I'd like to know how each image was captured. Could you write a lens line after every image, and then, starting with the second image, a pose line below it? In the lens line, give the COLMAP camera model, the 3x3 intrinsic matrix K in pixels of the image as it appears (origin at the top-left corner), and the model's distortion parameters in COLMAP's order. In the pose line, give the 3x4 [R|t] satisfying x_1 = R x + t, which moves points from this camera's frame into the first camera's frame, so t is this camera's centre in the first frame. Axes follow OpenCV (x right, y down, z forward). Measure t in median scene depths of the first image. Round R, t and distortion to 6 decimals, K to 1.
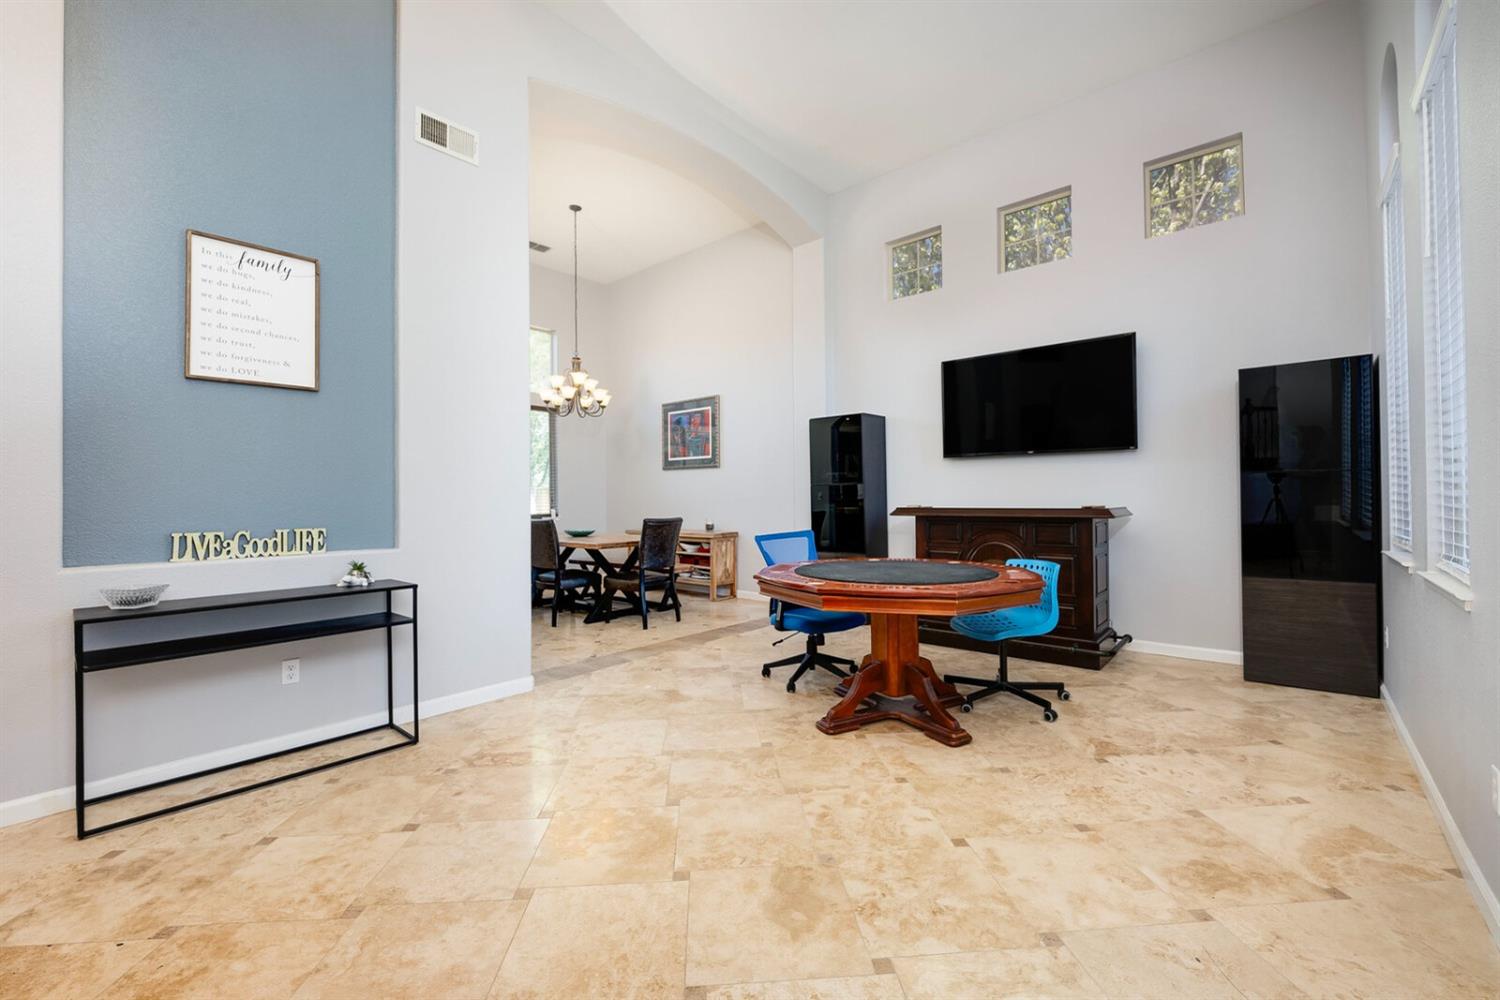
lens RADIAL K [[607.0, 0, 775.5], [0, 607.0, 489.9], [0, 0, 1]] dist [-0.010836, -0.000490]
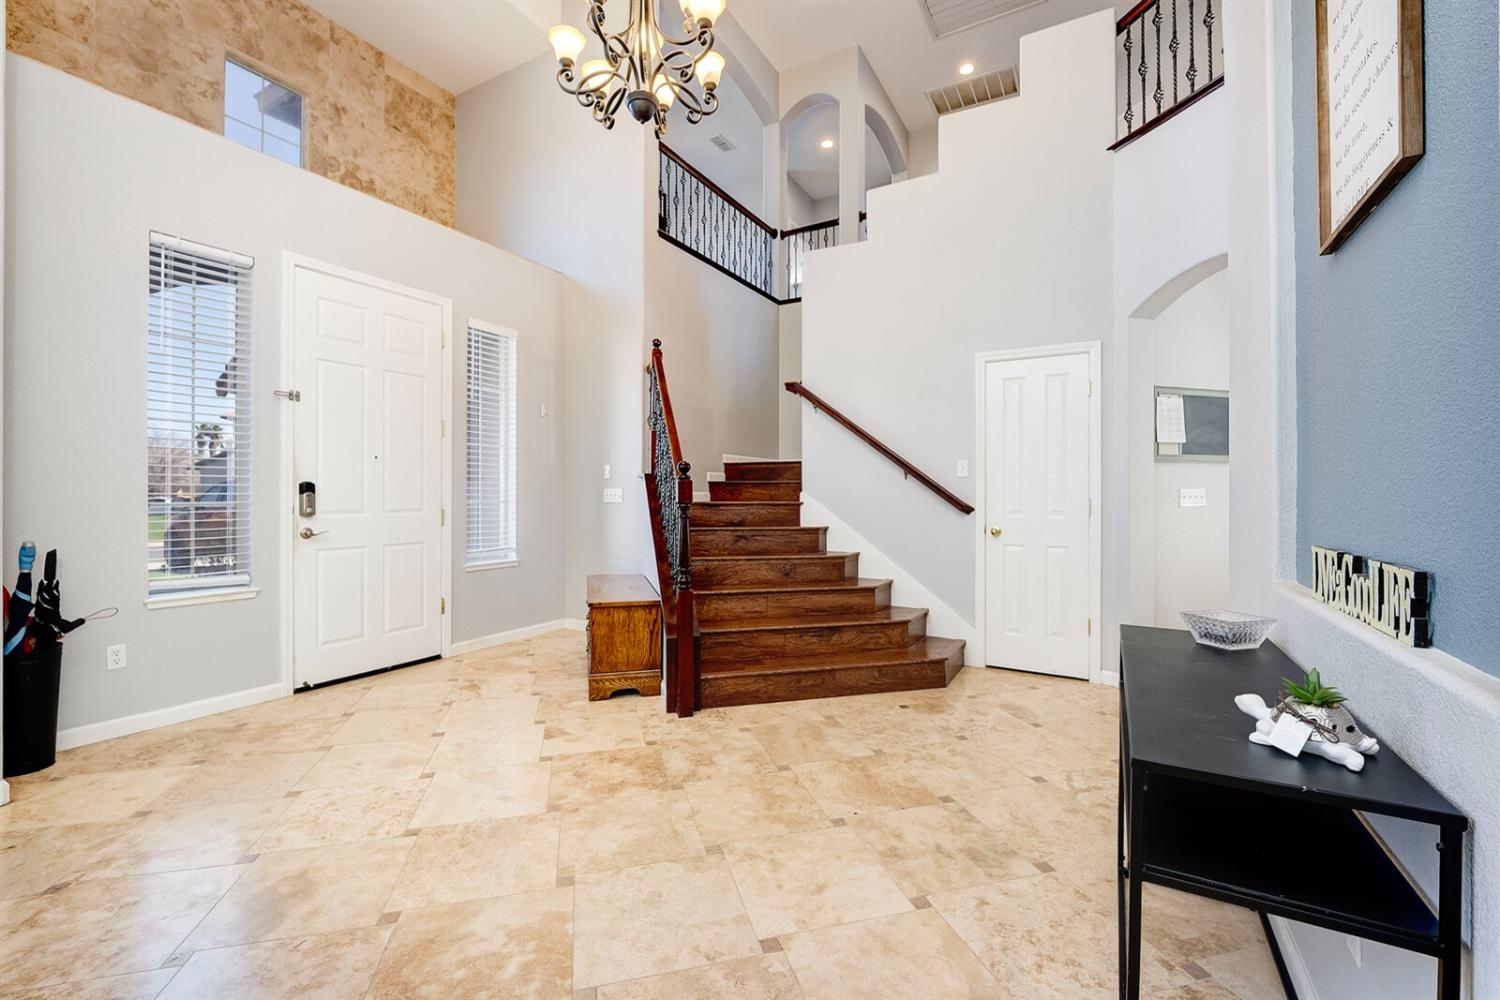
lens RADIAL K [[607.0, 0, 762.2], [0, 607.0, 499.5], [0, 0, 1]] dist [-0.010836, -0.000490]
pose [[-0.985410, 0.007235, -0.170044, -0.374384], [0.007759, 0.999967, -0.002422, 0.023762], [0.170021, -0.003706, -0.985433, 1.338773]]
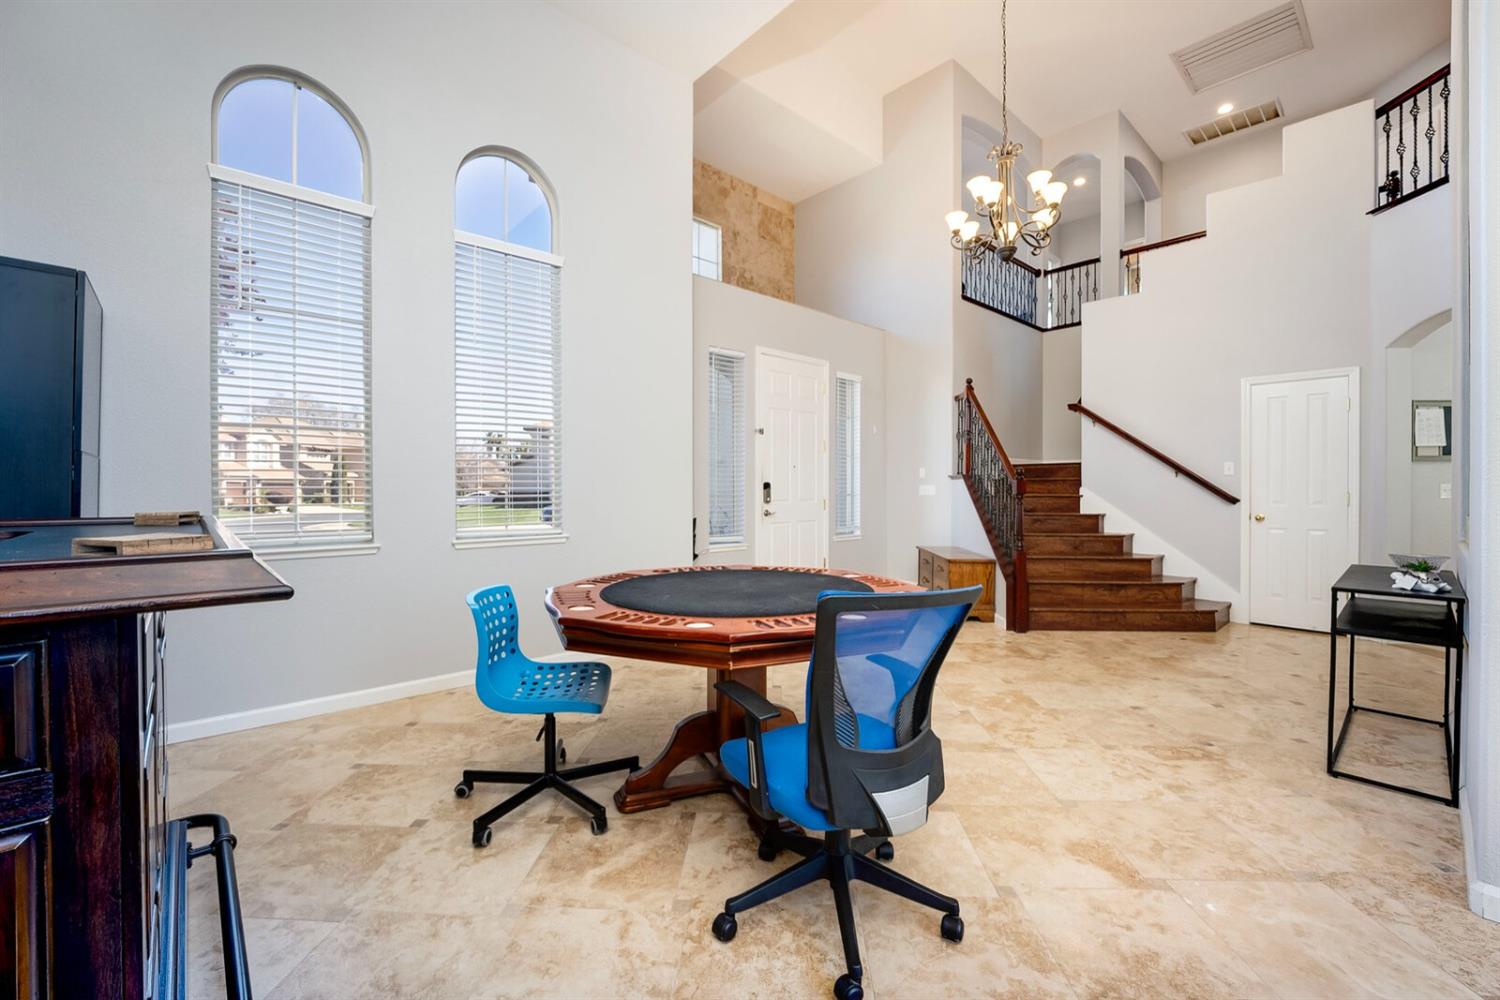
lens RADIAL K [[607.0, 0, 758.4], [0, 607.0, 496.4], [0, 0, 1]] dist [-0.010836, -0.000490]
pose [[-0.989522, 0.007150, 0.144202, 0.075761], [0.007084, 0.999974, -0.000970, 0.027256], [-0.144206, 0.000062, -0.989548, 2.041594]]
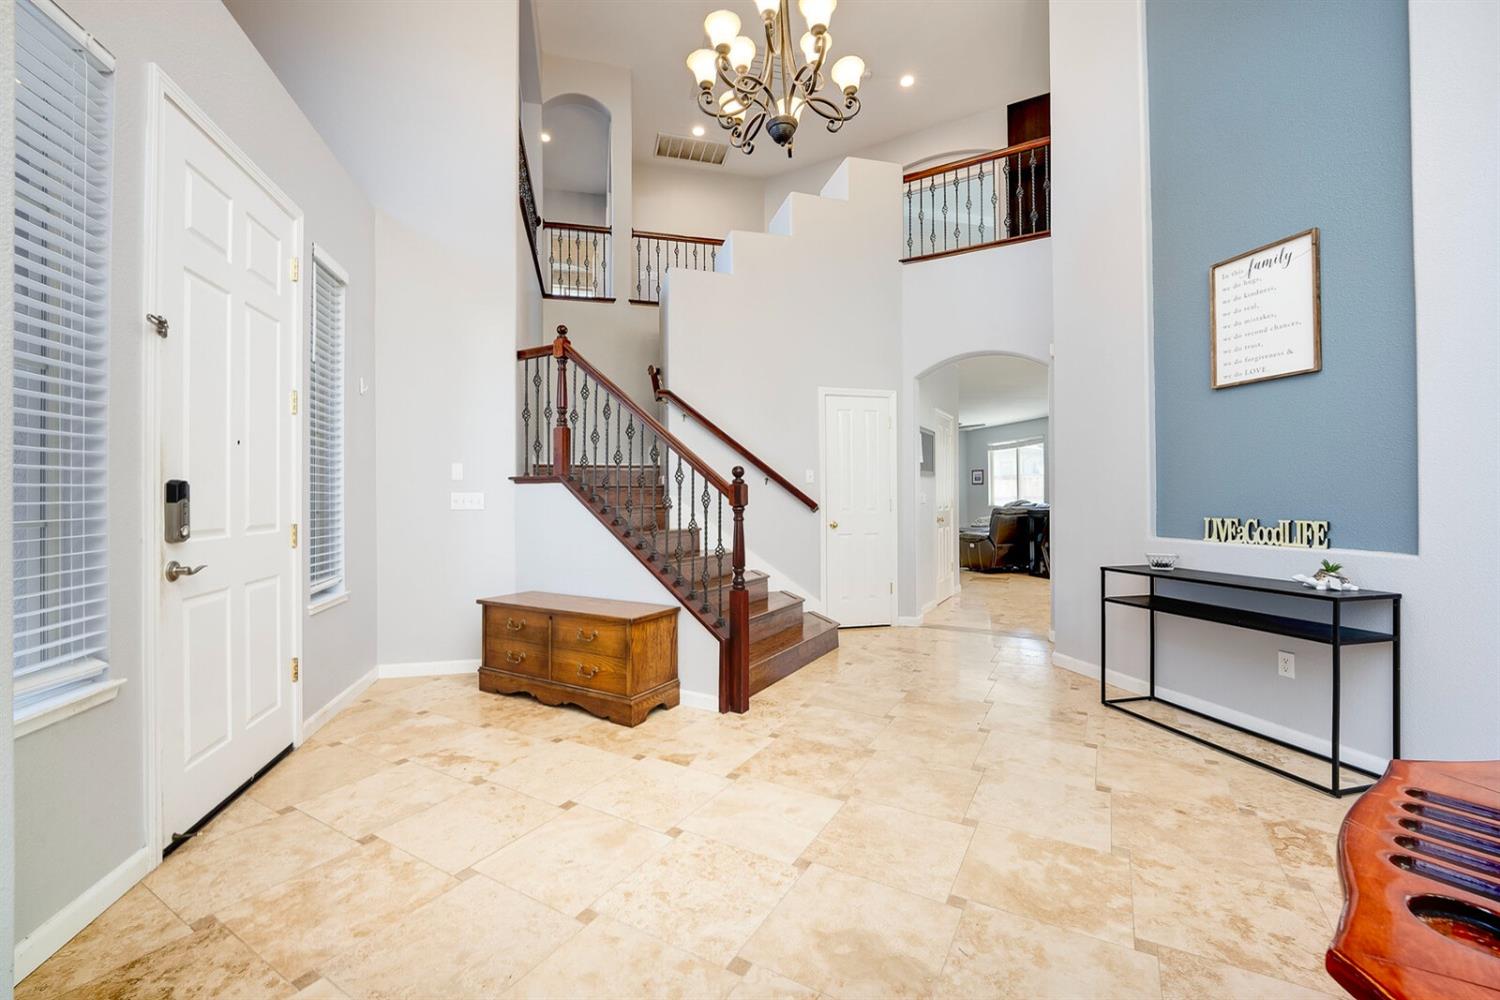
lens RADIAL K [[607.0, 0, 724.8], [0, 607.0, 492.0], [0, 0, 1]] dist [-0.010836, -0.000490]
pose [[-0.600948, 0.004329, -0.799277, 0.541265], [0.020029, 0.999753, -0.009644, 0.010480], [0.799037, -0.021804, -0.600886, 0.879091]]
